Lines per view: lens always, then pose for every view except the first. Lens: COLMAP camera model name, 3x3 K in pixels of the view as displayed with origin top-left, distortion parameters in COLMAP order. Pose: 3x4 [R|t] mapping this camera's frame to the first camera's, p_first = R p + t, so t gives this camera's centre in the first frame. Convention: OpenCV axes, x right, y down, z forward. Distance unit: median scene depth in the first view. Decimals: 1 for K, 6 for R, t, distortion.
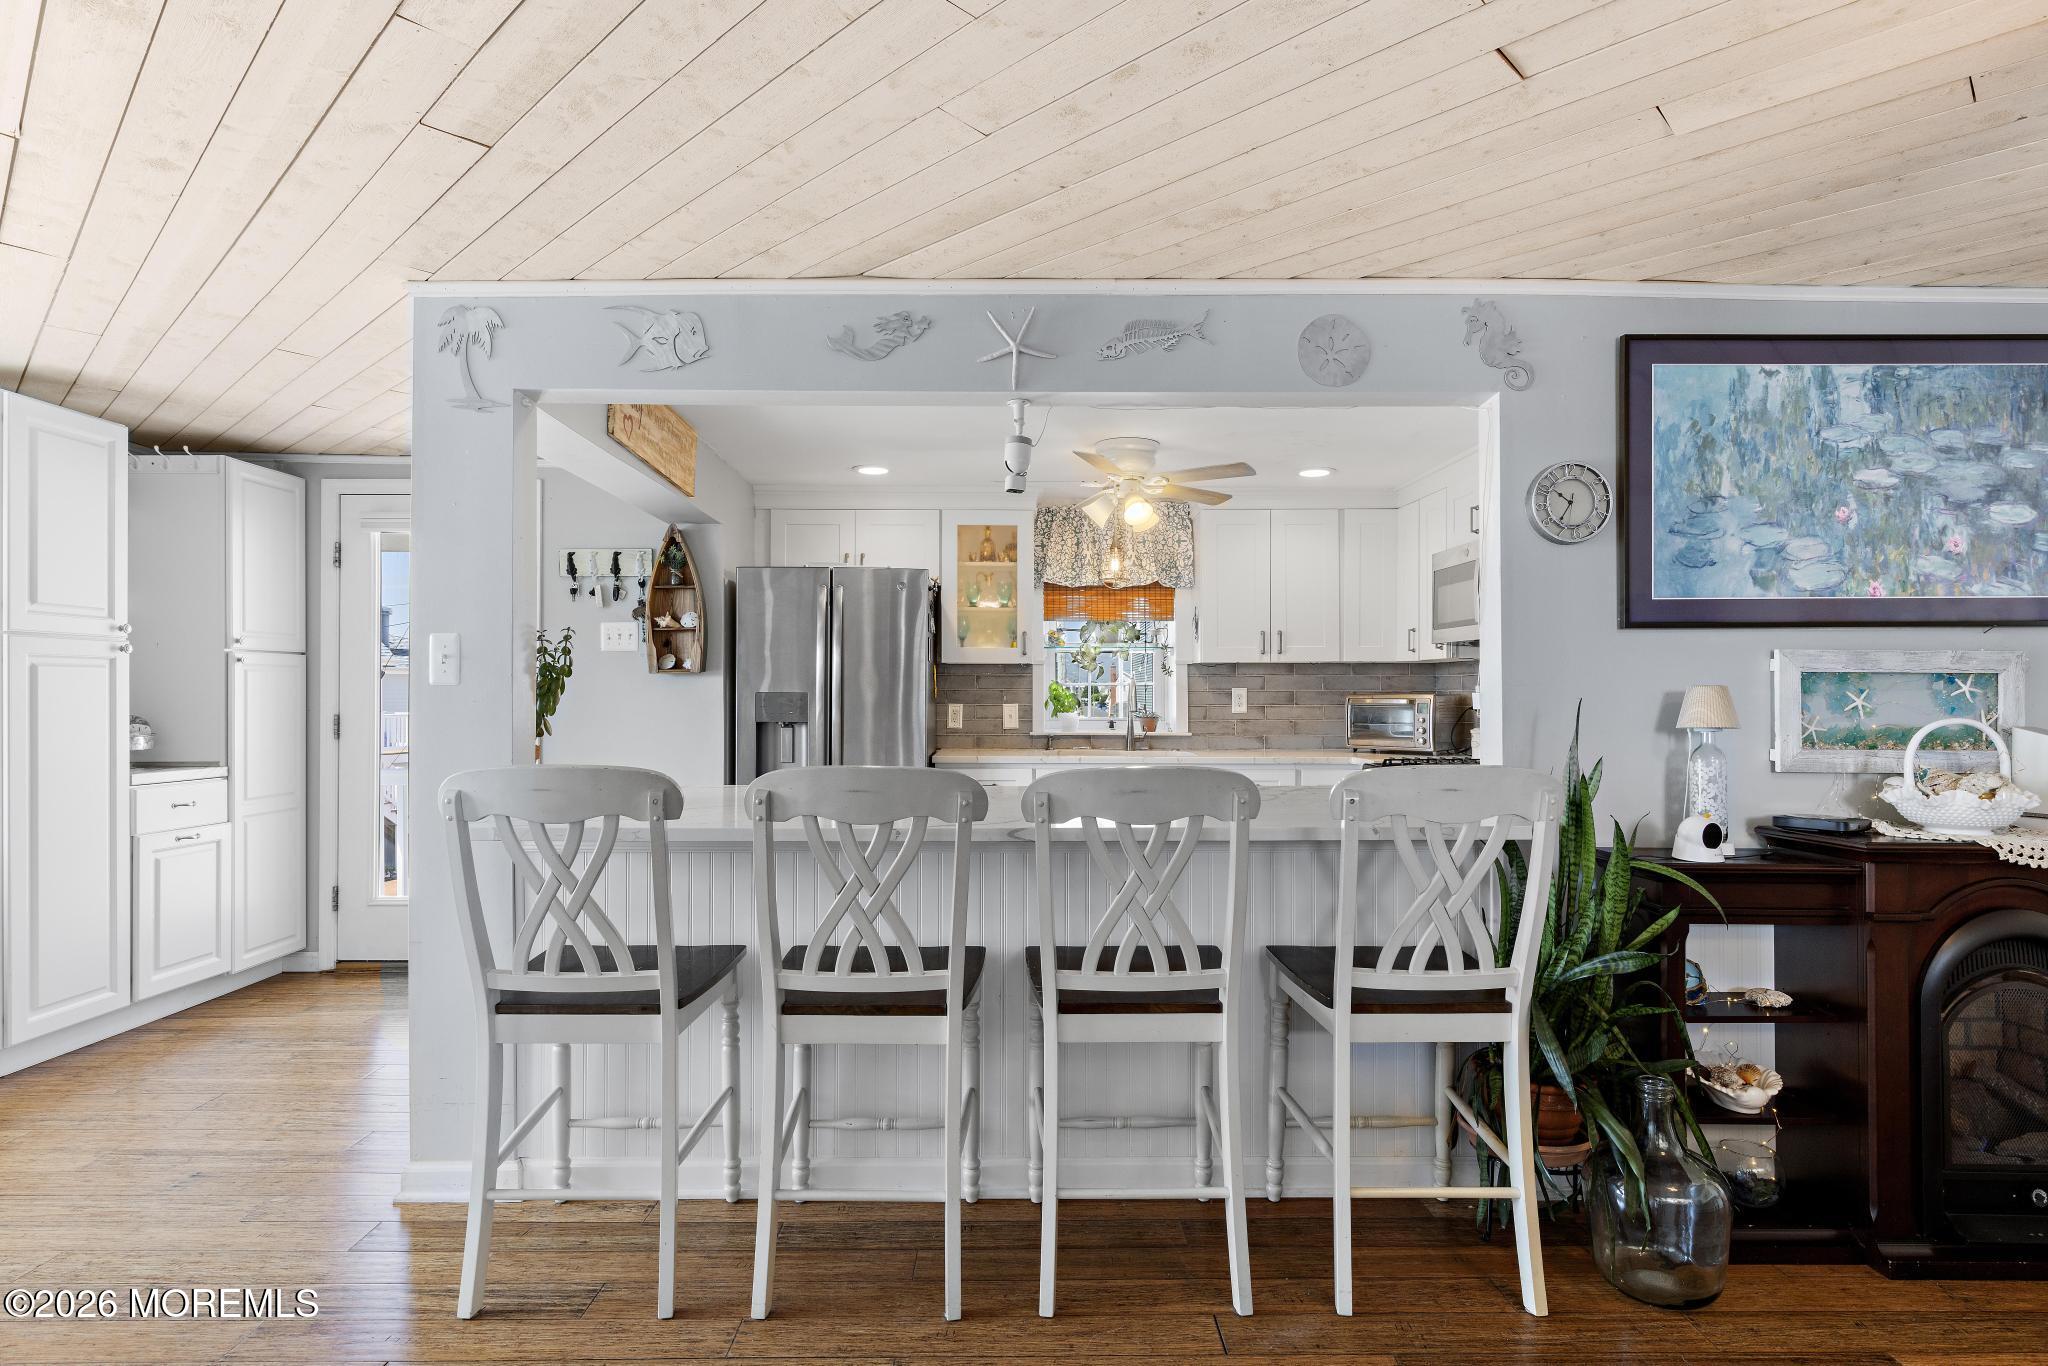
lens RADIAL K [[1077.7, 0, 1034.3], [0, 1077.7, 686.0], [0, 0, 1]] dist [0.002773, -0.000209]
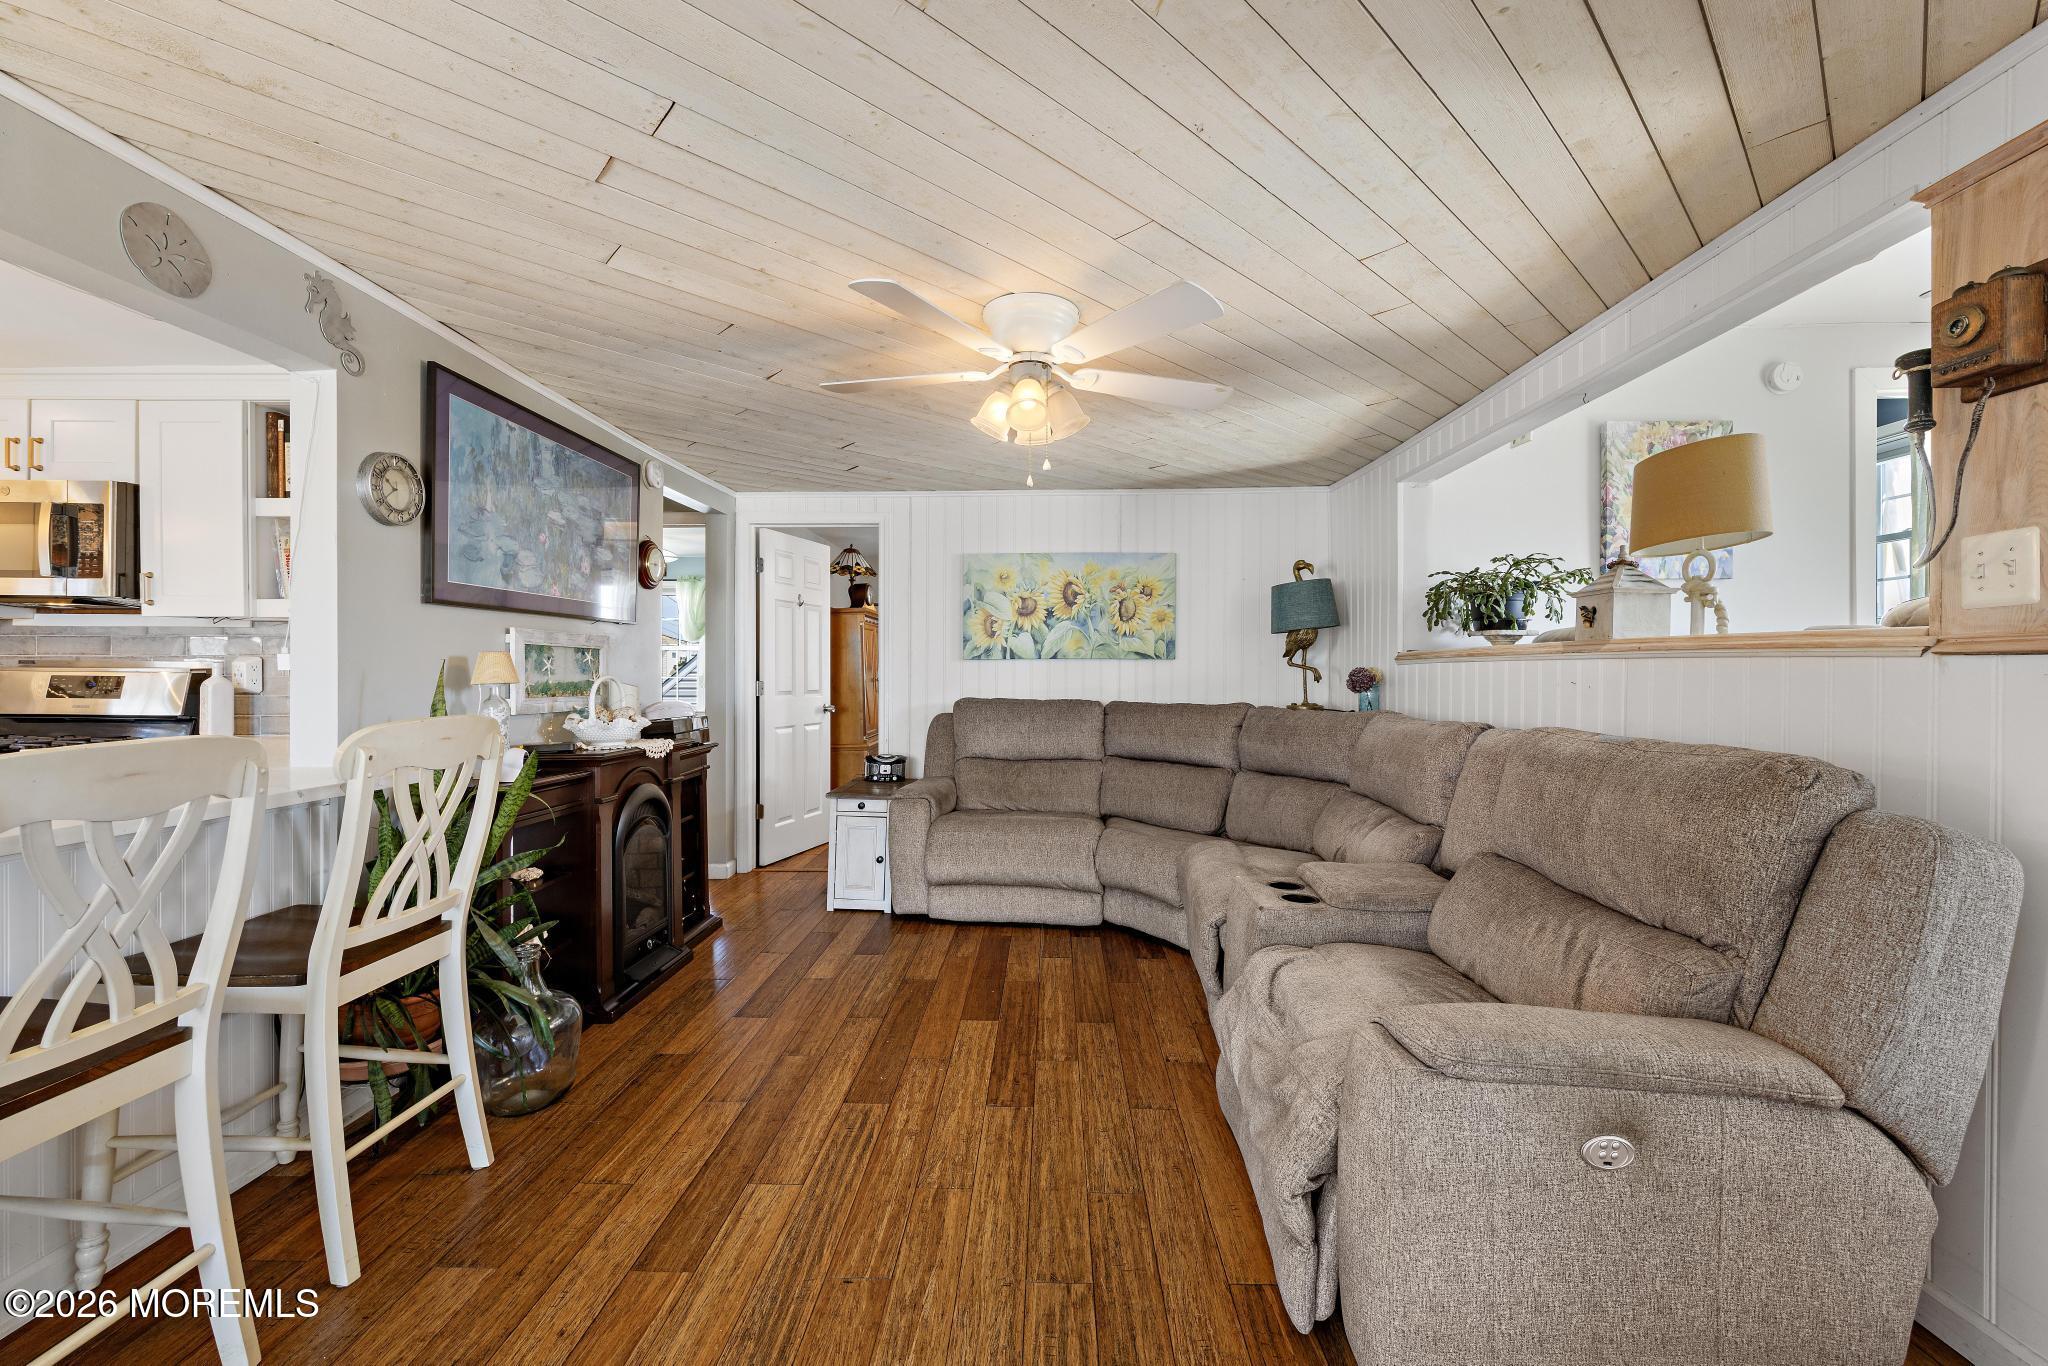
lens RADIAL K [[827.5, 0, 1025.2], [0, 827.5, 669.2], [0, 0, 1]] dist [0.001454, 0.000350]
pose [[0.043244, 0.003855, 0.999057, -0.233865], [-0.008865, 0.999955, -0.003474, 0.011952], [-0.999025, -0.008706, 0.043276, 0.192820]]
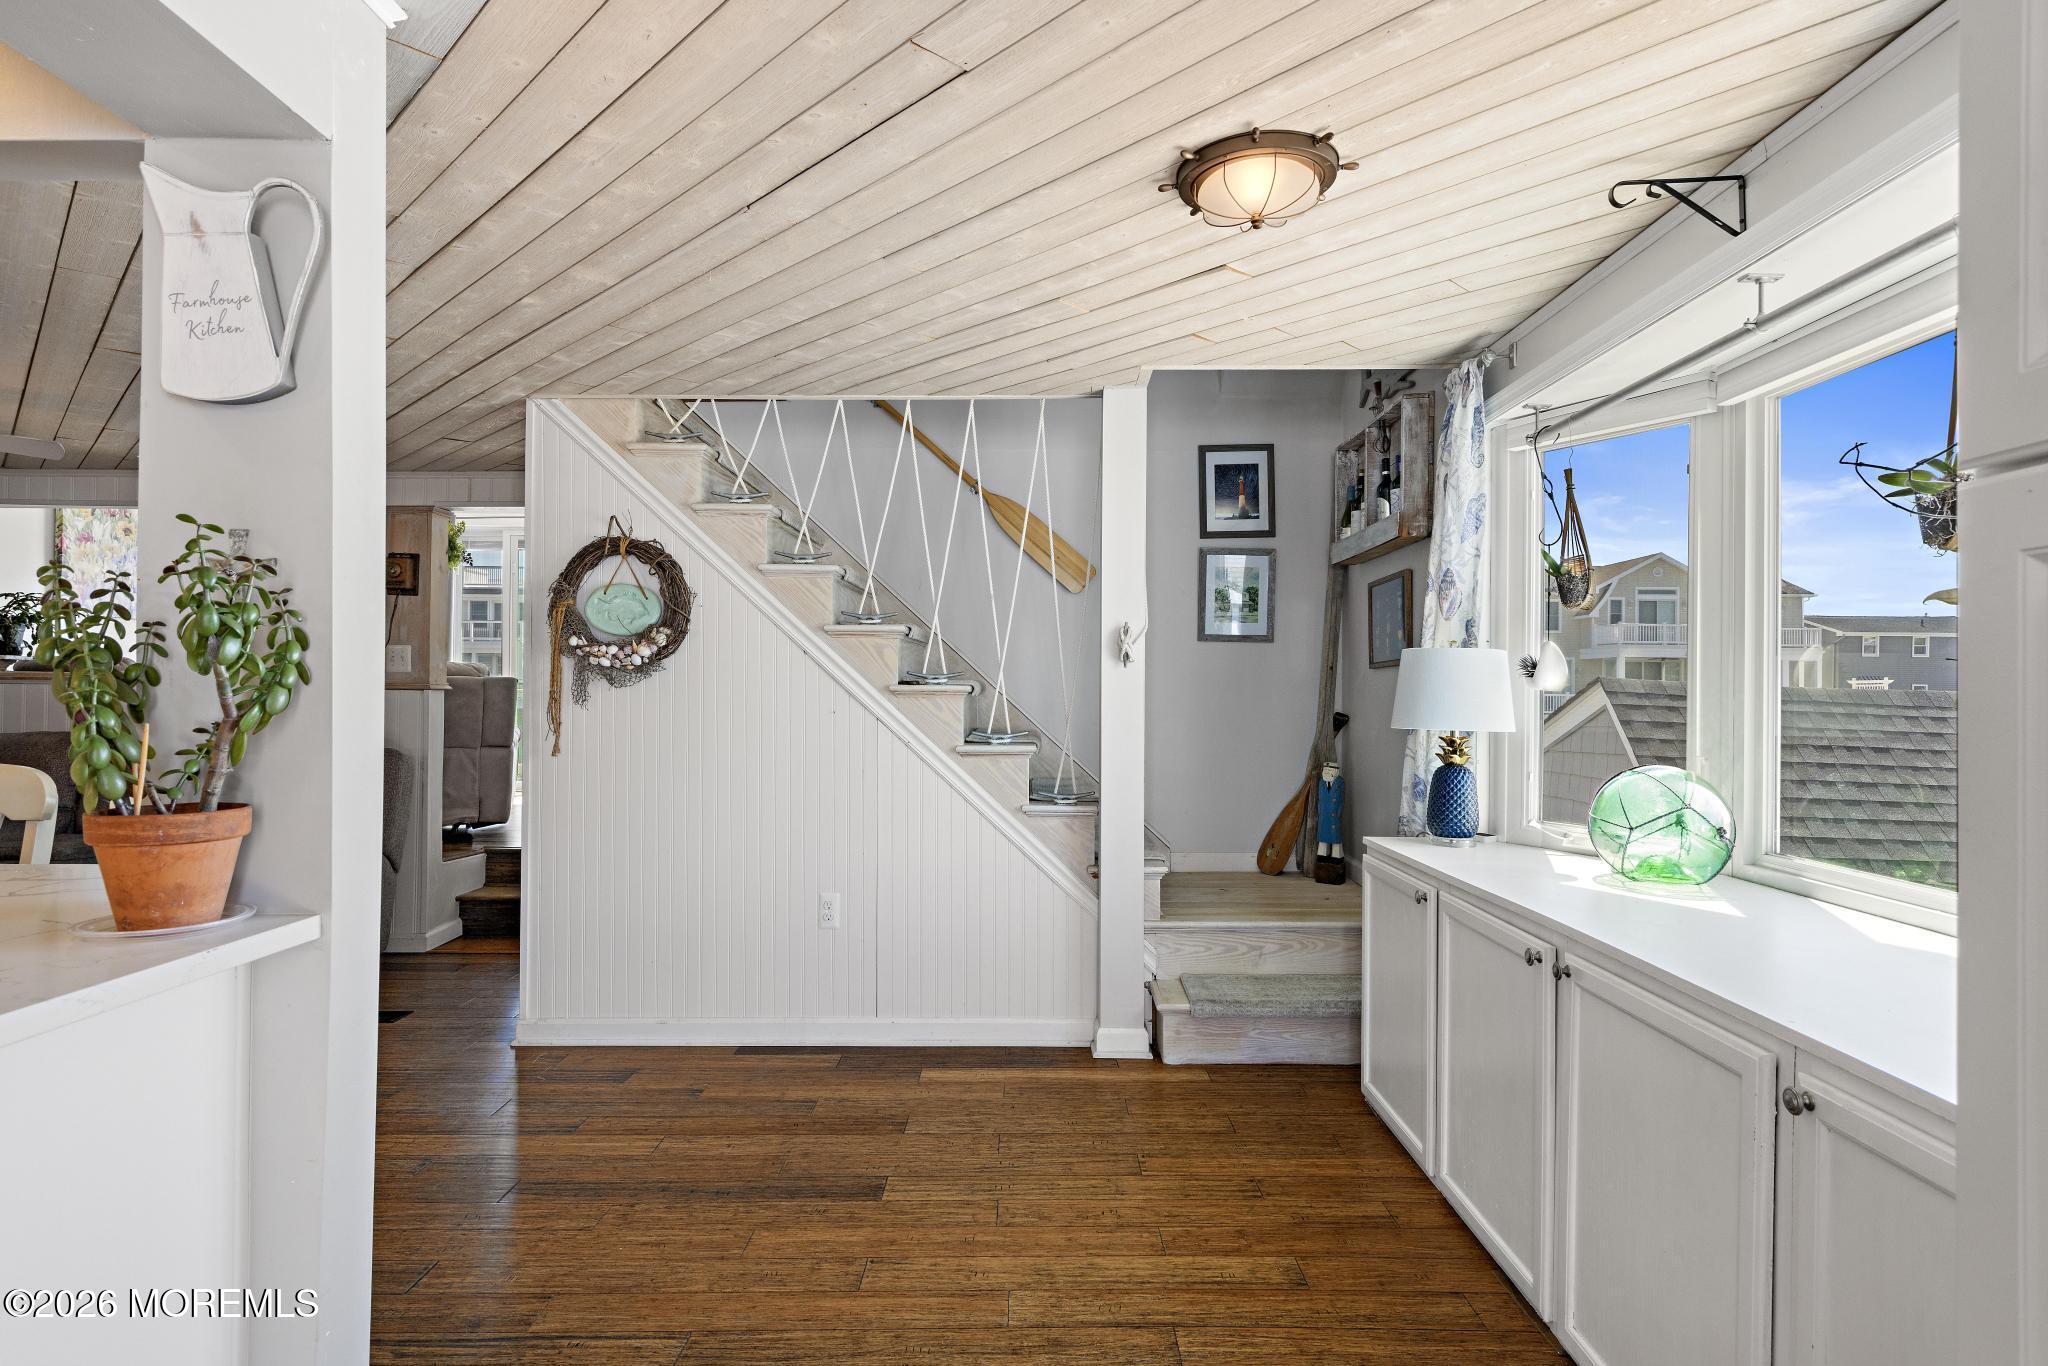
lens RADIAL K [[1077.7, 0, 1034.5], [0, 1077.7, 680.8], [0, 0, 1]] dist [0.002773, -0.000209]
pose [[-0.999850, -0.010207, 0.013986, -0.622451], [-0.010413, 0.999837, -0.014725, 0.001448], [-0.013834, -0.014868, -0.999794, 1.037805]]
